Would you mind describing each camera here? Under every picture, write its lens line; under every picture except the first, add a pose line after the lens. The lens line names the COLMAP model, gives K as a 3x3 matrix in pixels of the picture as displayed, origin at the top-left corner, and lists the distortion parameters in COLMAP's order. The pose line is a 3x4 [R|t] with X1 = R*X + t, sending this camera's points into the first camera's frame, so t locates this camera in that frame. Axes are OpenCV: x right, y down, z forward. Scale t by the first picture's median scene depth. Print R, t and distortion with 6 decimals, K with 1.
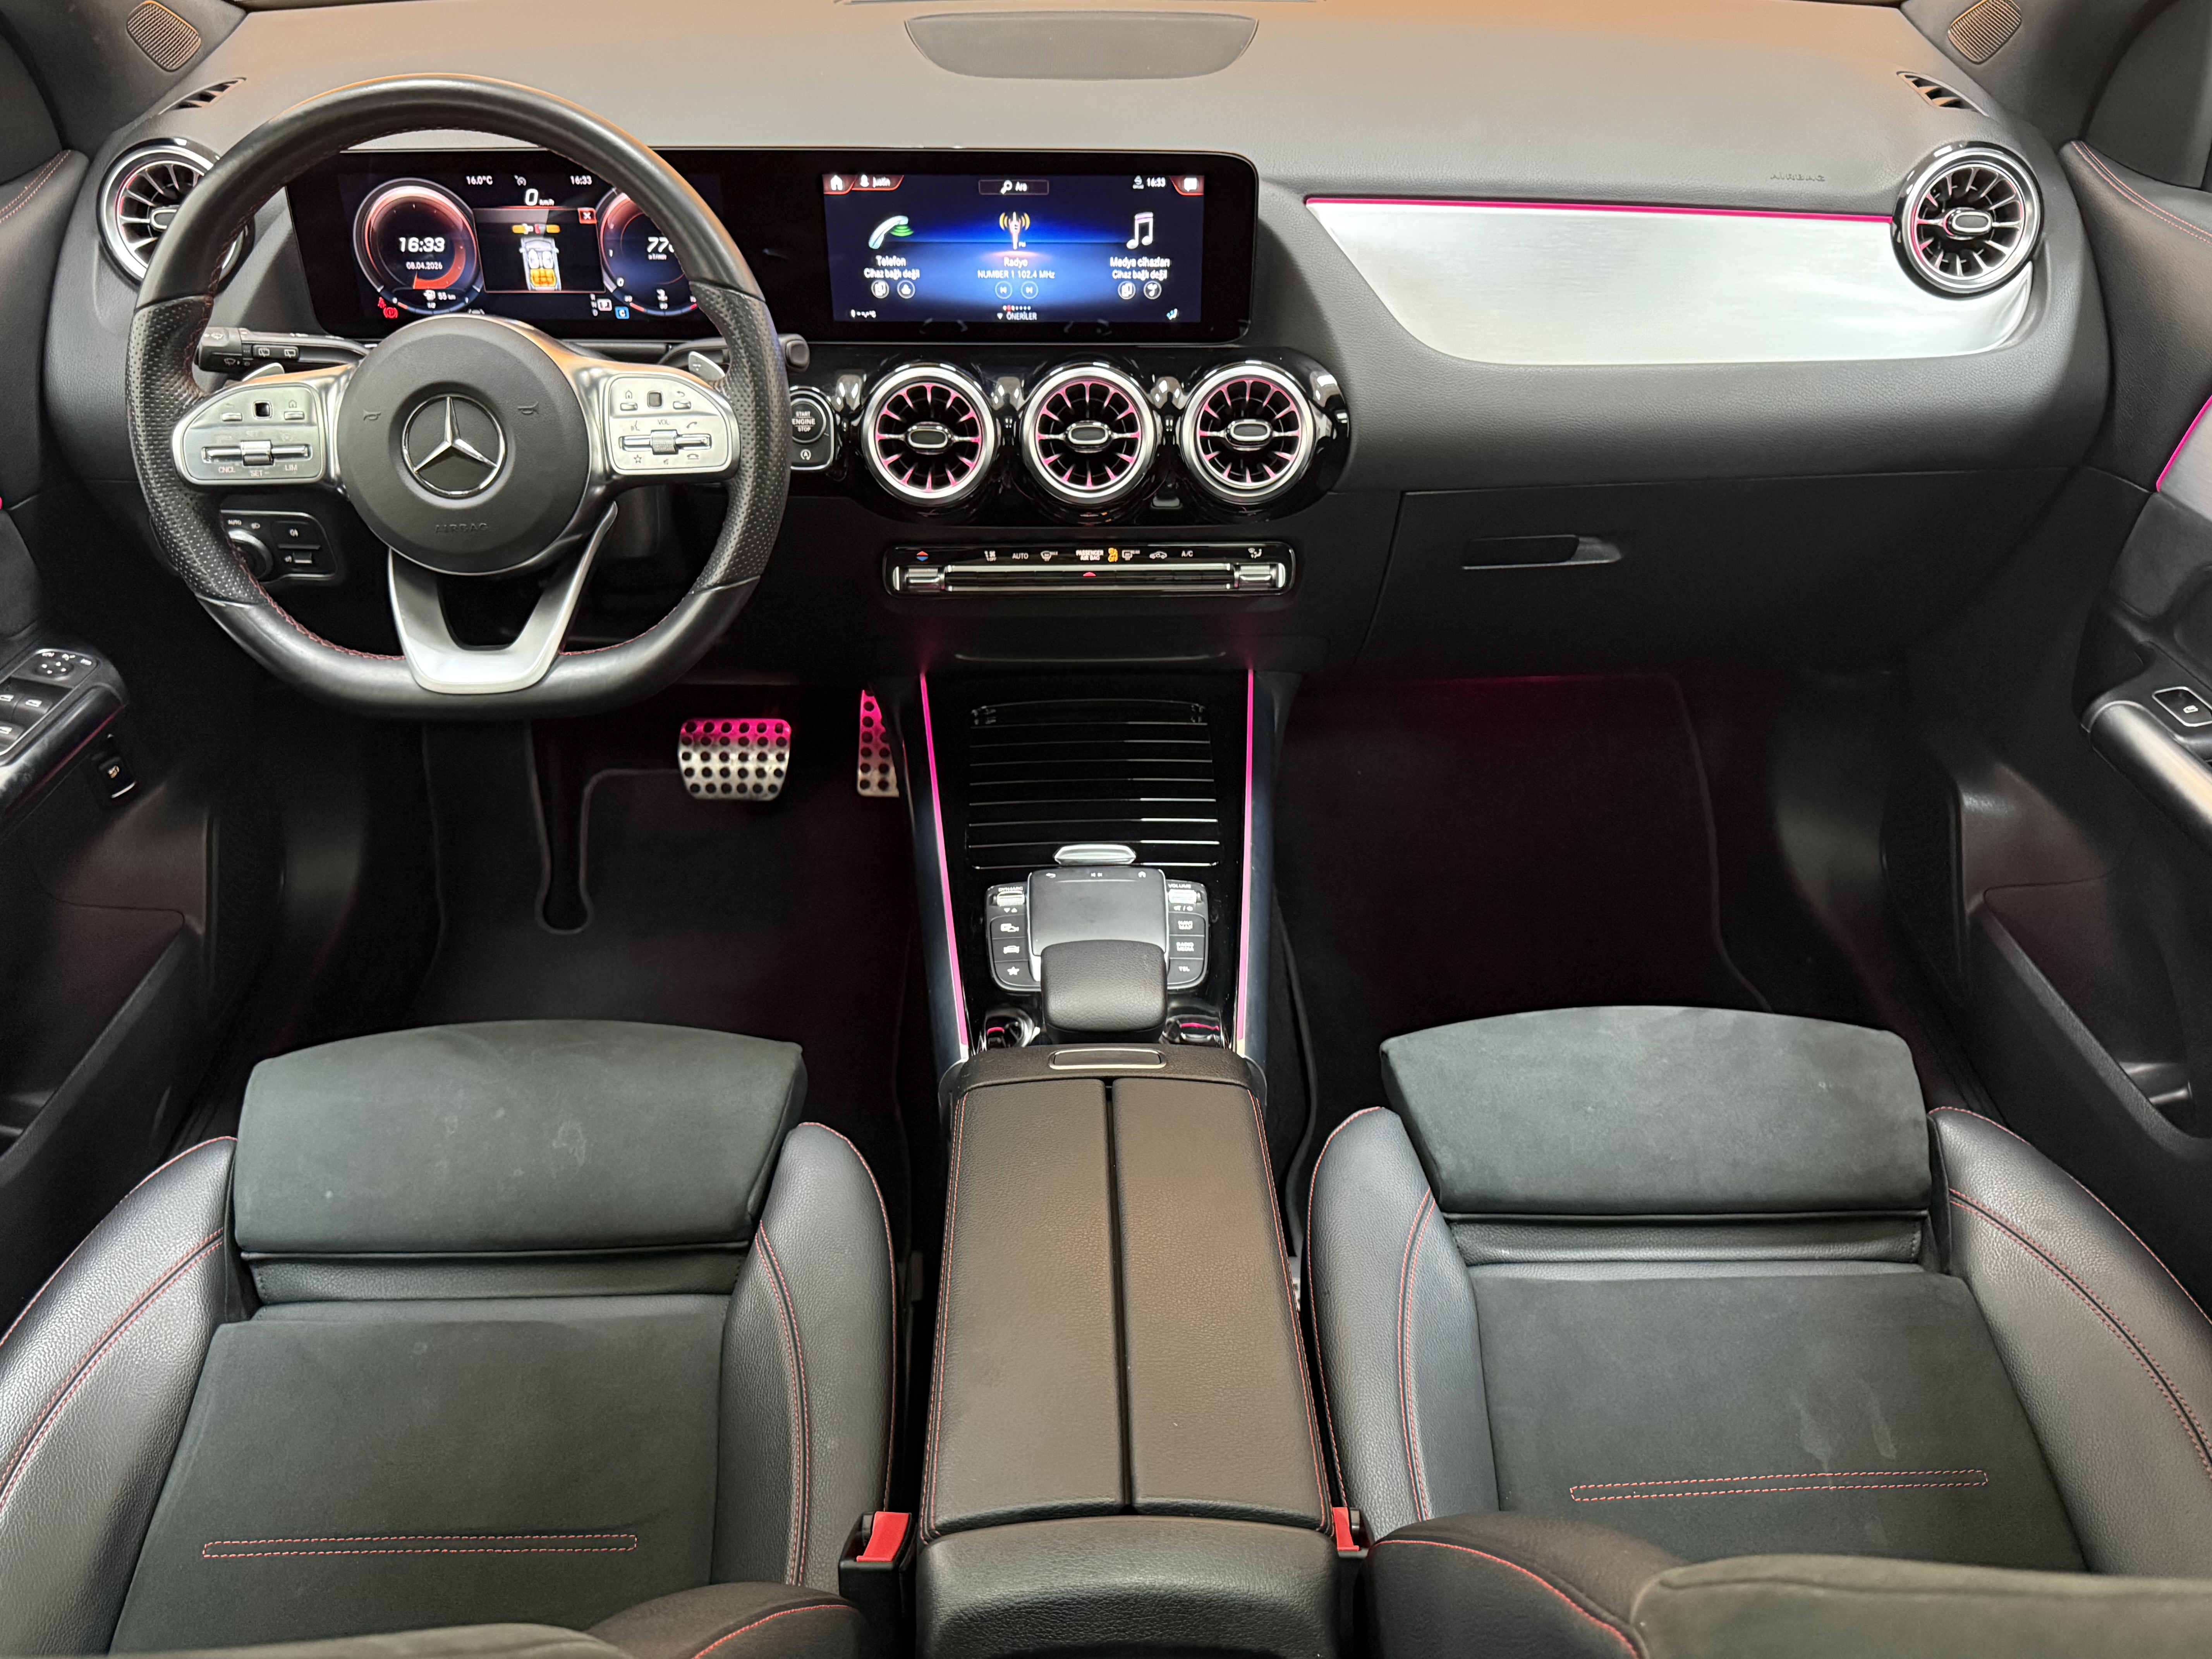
lens RADIAL K [[1810.0, 0, 1110.4], [0, 1810.0, 847.1], [0, 0, 1]] dist [0.005710, -0.018822]
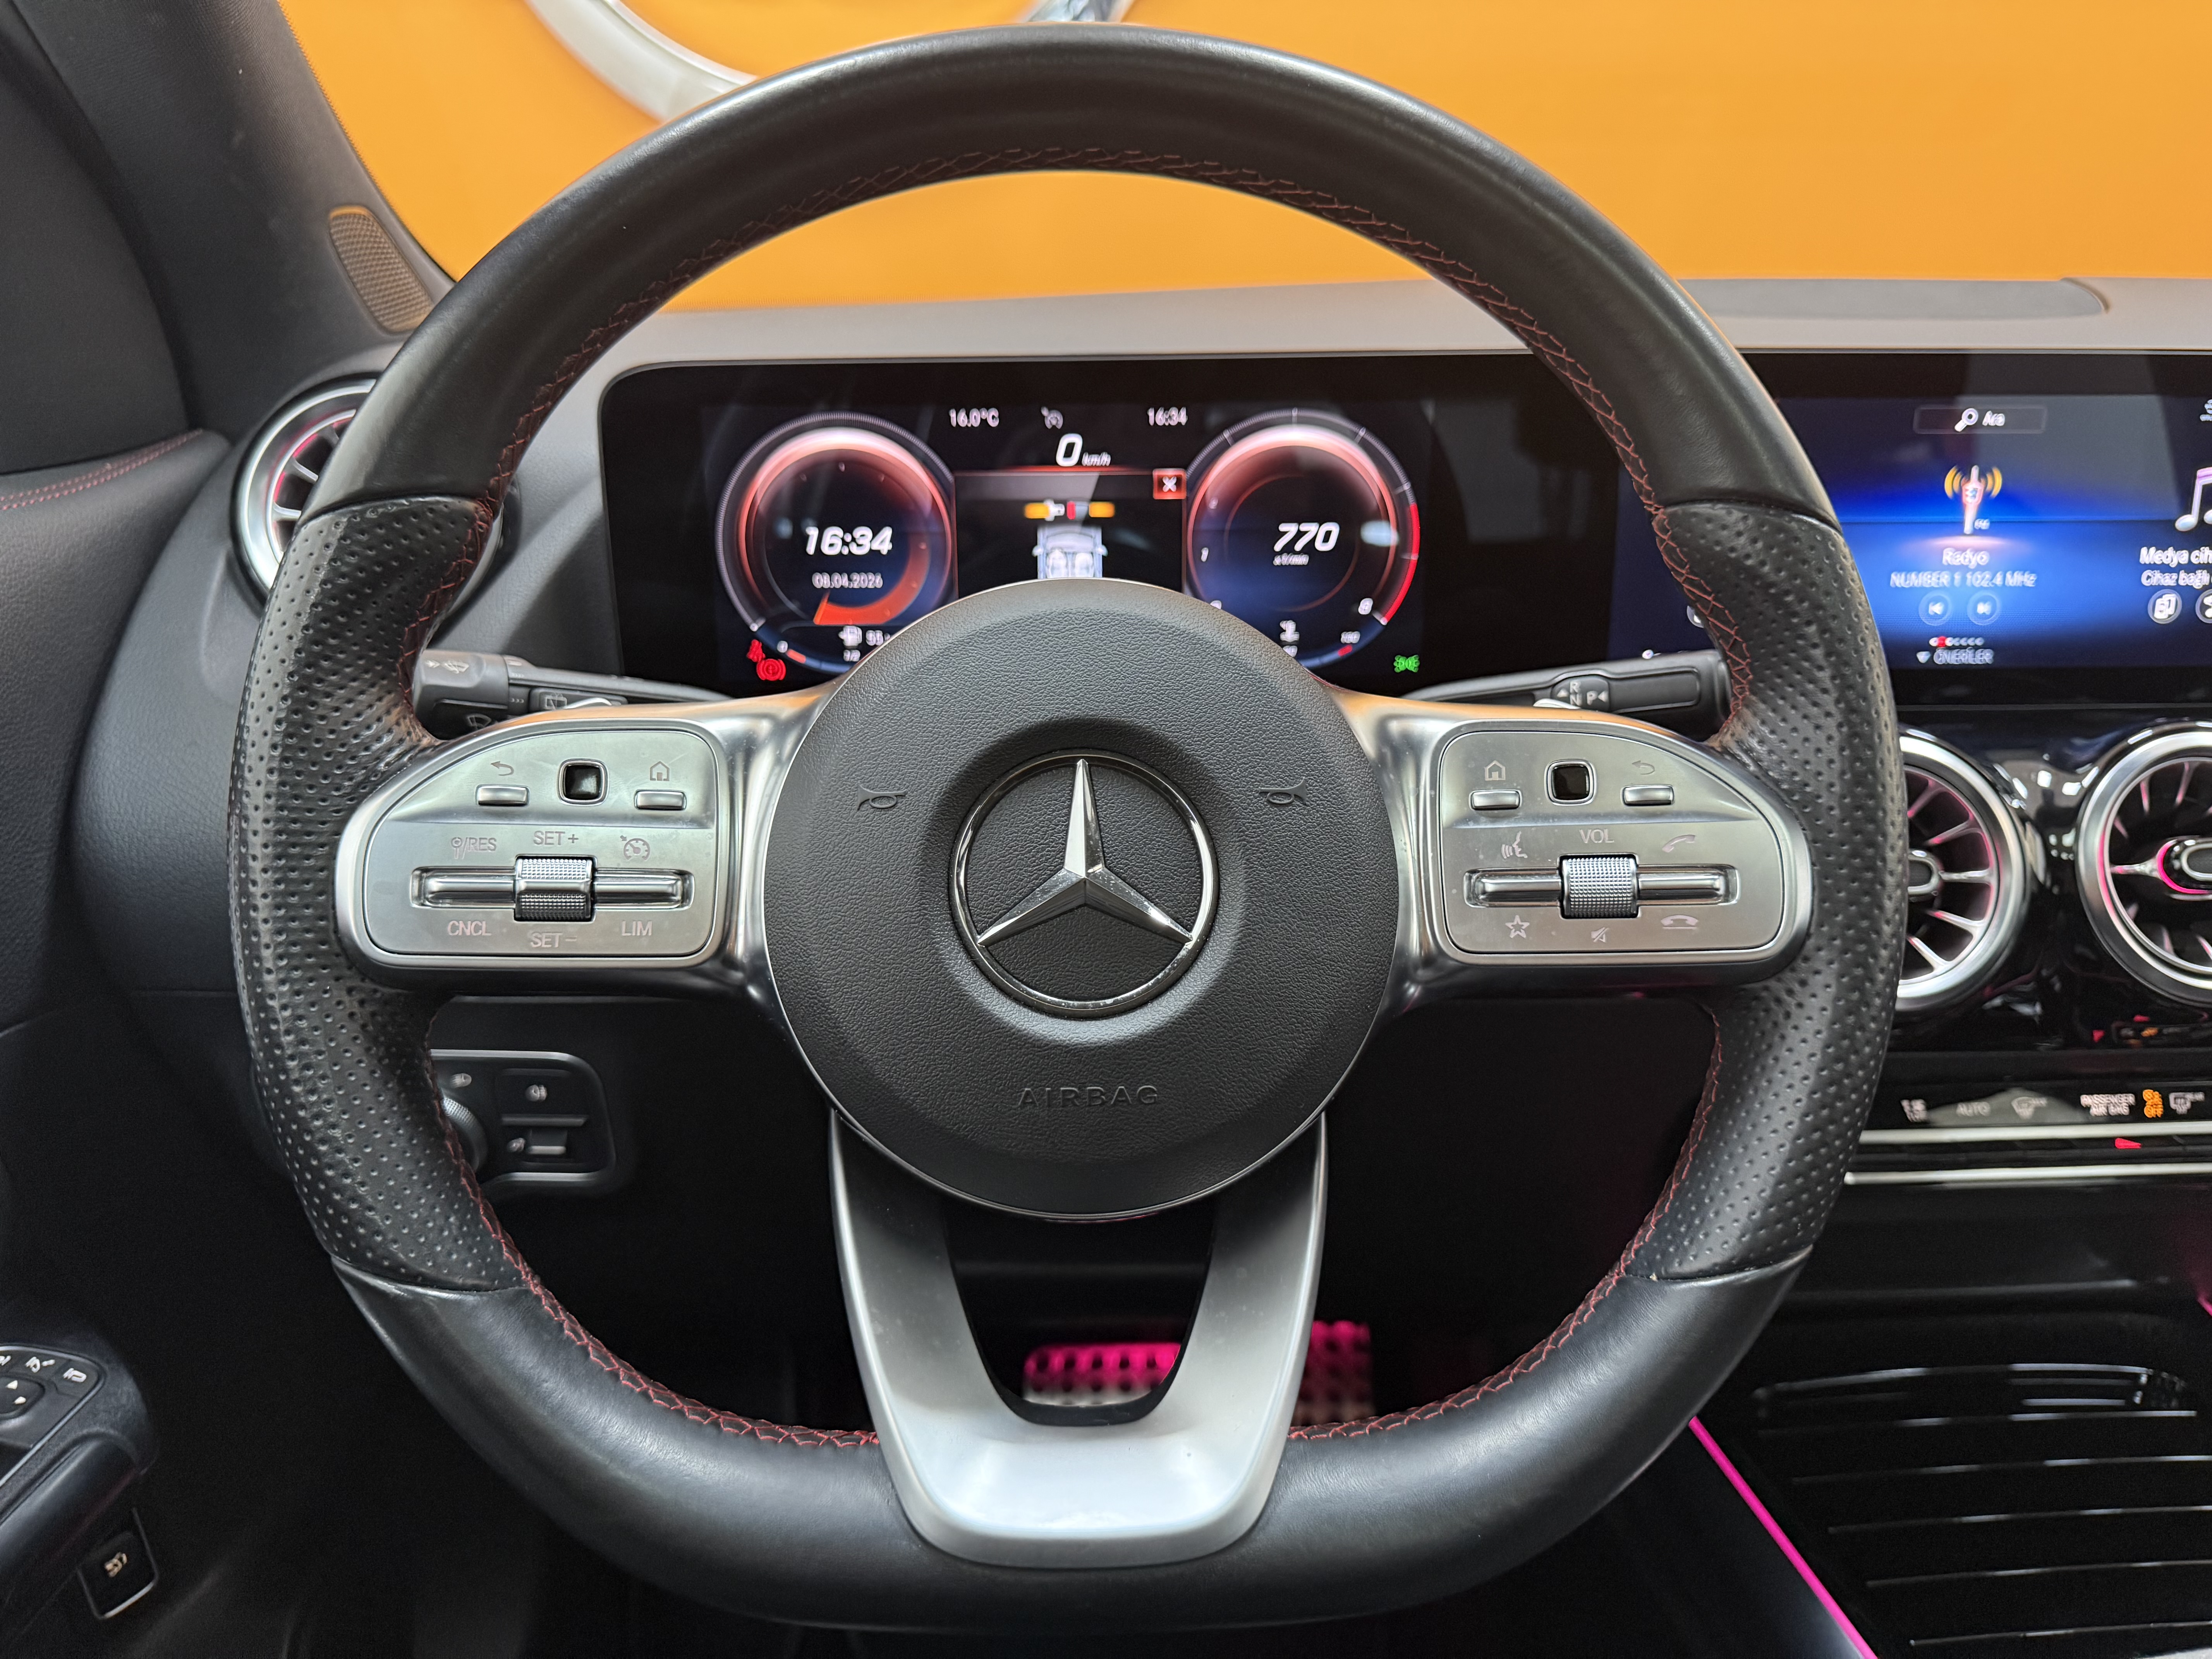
lens RADIAL K [[1570.2, 0, 1118.0], [0, 1570.2, 842.0], [0, 0, 1]] dist [0.012243, -0.029840]
pose [[0.999685, -0.017657, 0.017837, -0.310940], [0.022160, 0.954643, -0.296927, -0.112202], [-0.011786, 0.297228, 0.954734, 0.588034]]
